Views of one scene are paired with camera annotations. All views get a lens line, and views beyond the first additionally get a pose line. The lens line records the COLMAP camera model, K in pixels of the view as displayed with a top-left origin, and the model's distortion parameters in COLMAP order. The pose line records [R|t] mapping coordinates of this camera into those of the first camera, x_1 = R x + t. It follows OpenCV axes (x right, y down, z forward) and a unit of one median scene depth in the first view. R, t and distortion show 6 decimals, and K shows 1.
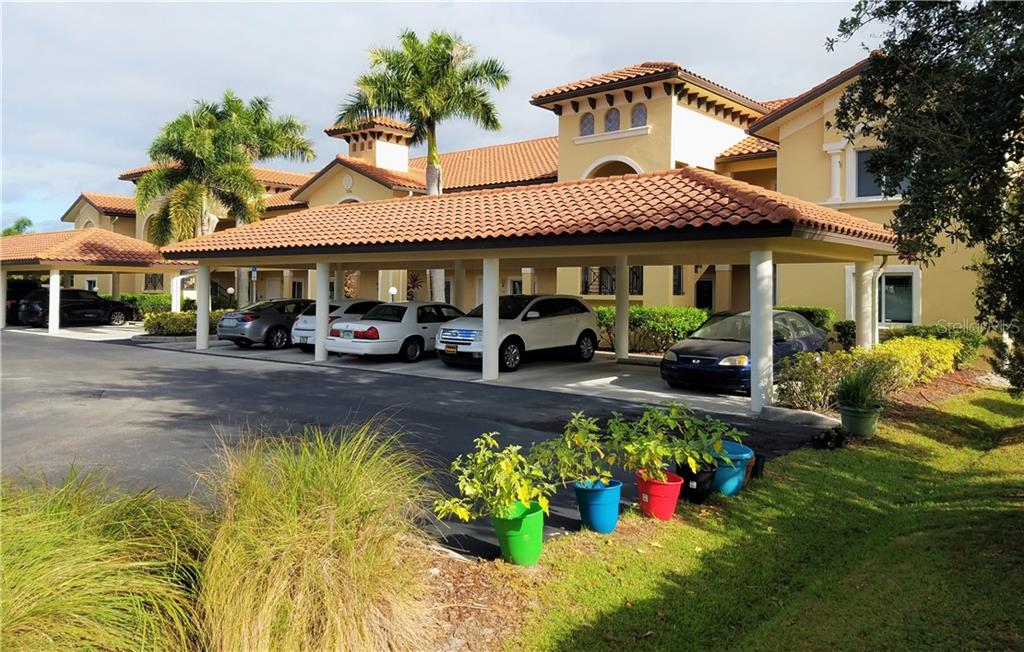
lens RADIAL K [[738.1, 0, 510.5], [0, 738.1, 272.0], [0, 0, 1]] dist [0.110836, -0.000585]
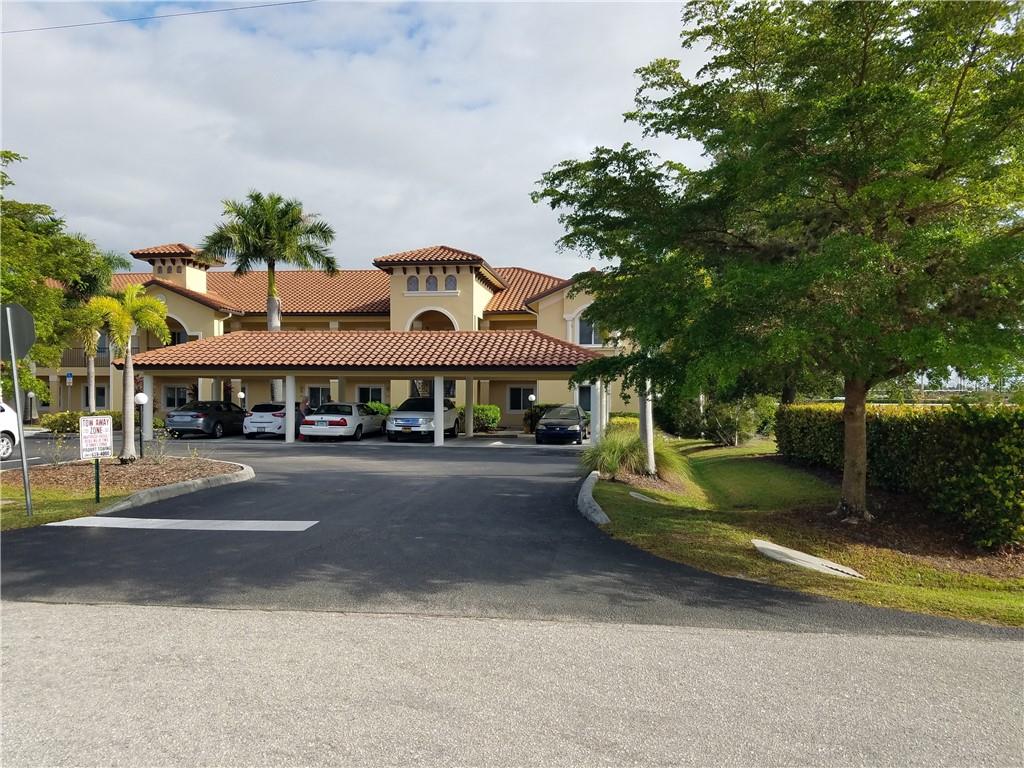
lens RADIAL K [[774.5, 0, 512.0], [0, 774.5, 384.0], [0, 0, 1]] dist [0.004416, 0.001491]
pose [[0.845235, 0.007548, 0.534341, -0.569529], [-0.013224, 0.999889, 0.006794, -0.010695], [-0.534231, -0.012808, 0.845242, -0.434318]]
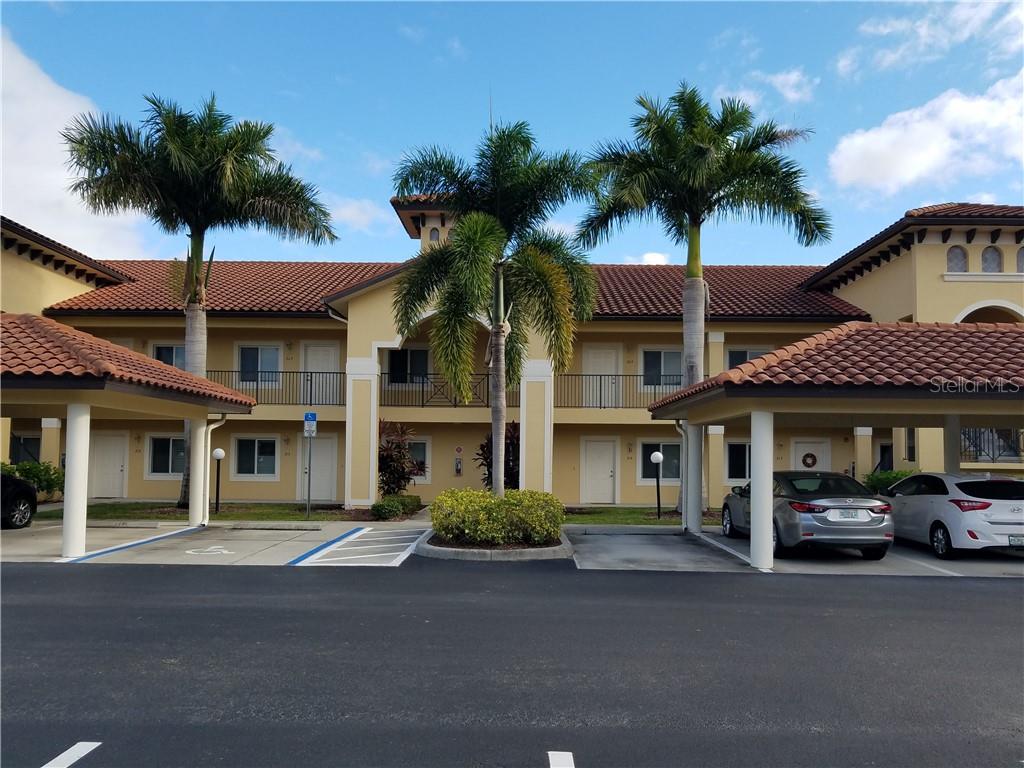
lens RADIAL K [[774.5, 0, 512.0], [0, 774.5, 384.0], [0, 0, 1]] dist [0.004416, 0.001491]
pose [[0.768752, 0.052792, 0.637364, -0.867603], [-0.014813, 0.997790, -0.064778, 0.009688], [-0.639375, 0.040357, 0.767835, 0.661080]]
